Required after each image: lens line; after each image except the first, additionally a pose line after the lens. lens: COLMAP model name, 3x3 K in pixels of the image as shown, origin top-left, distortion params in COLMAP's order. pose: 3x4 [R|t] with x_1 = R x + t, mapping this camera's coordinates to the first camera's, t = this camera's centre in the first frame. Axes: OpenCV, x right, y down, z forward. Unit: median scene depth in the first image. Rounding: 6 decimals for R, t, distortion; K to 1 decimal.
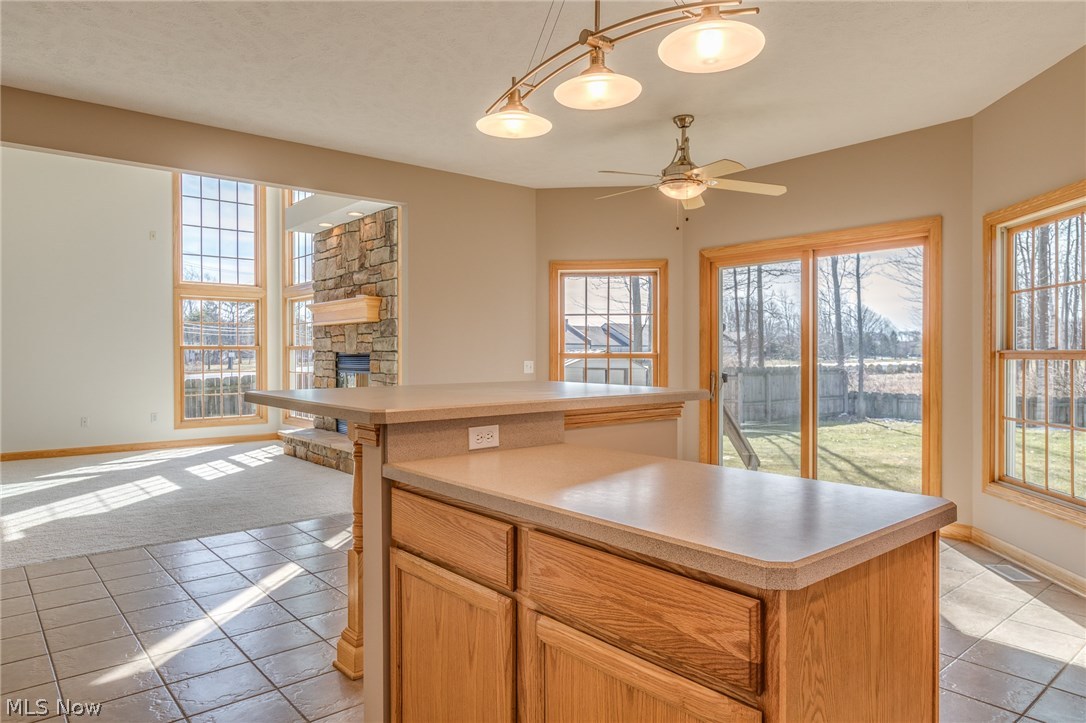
lens RADIAL K [[687.5, 0, 545.9], [0, 687.5, 360.2], [0, 0, 1]] dist [-0.005677, -0.001033]
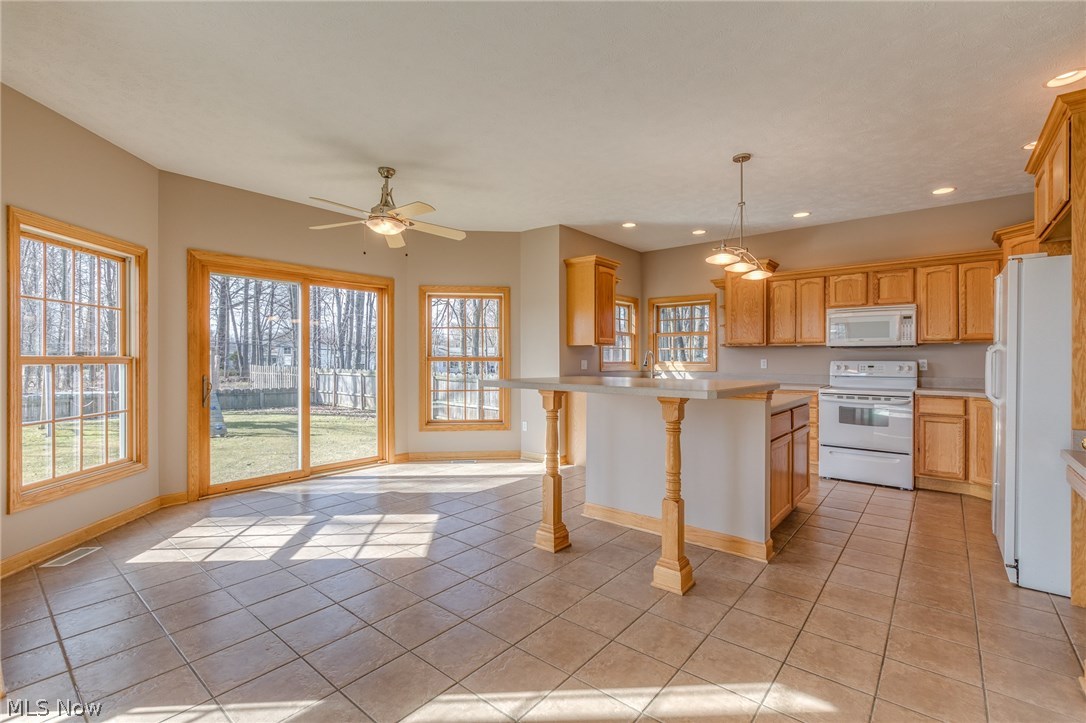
lens RADIAL K [[483.0, 0, 547.8], [0, 483.0, 358.6], [0, 0, 1]] dist [0.002677, 0.001042]
pose [[-0.178287, -0.000039, 0.983978, -0.444991], [0.009315, 0.999955, 0.001727, -0.004415], [-0.983934, 0.009474, -0.178279, 0.536781]]
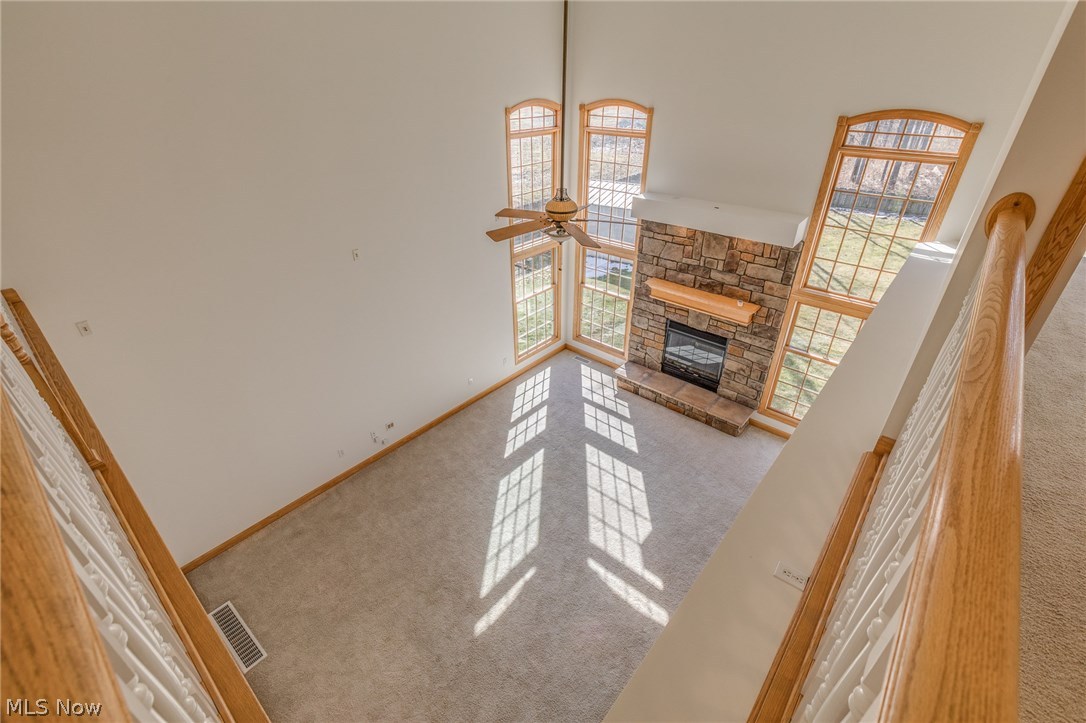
lens RADIAL K [[483.0, 0, 541.6], [0, 483.0, 359.1], [0, 0, 1]] dist [0.002677, 0.001042]
pose [[0.988783, -0.078959, 0.126780, -0.753903], [0.004602, 0.864539, 0.502545, -0.452638], [-0.149286, -0.496325, 0.855205, 0.279122]]
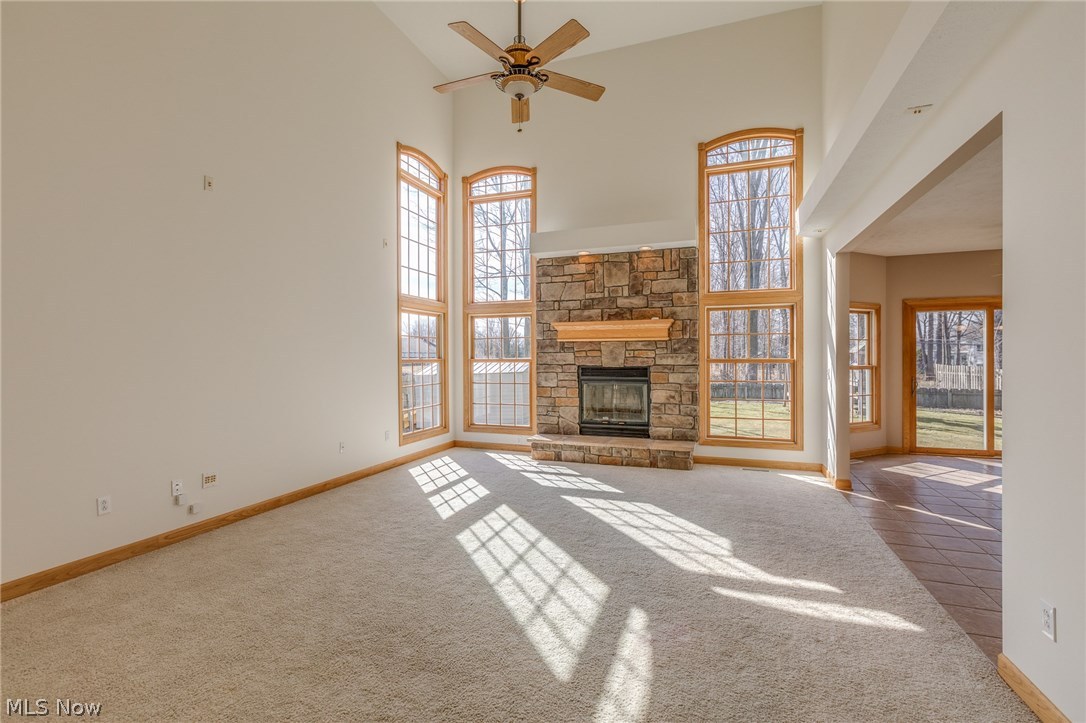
lens RADIAL K [[483.0, 0, 541.2], [0, 483.0, 358.7], [0, 0, 1]] dist [0.002677, 0.001042]
pose [[0.869217, -0.003600, 0.494417, -0.873897], [0.005152, 0.999985, -0.001777, -0.024636], [-0.494404, 0.004092, 0.869223, 0.386209]]
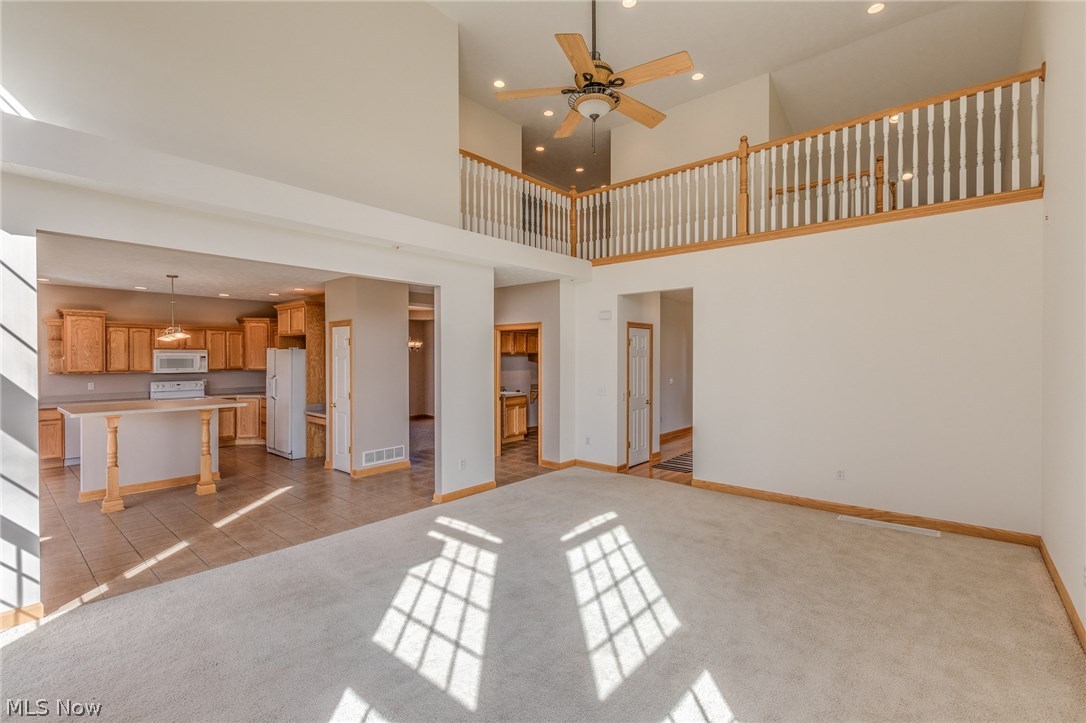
lens RADIAL K [[483.0, 0, 547.8], [0, 483.0, 361.5], [0, 0, 1]] dist [0.002677, 0.001042]
pose [[-0.989469, -0.003704, -0.144699, -0.550952], [-0.006986, 0.999730, 0.022179, -0.071134], [0.144577, 0.022957, -0.989227, 1.199378]]
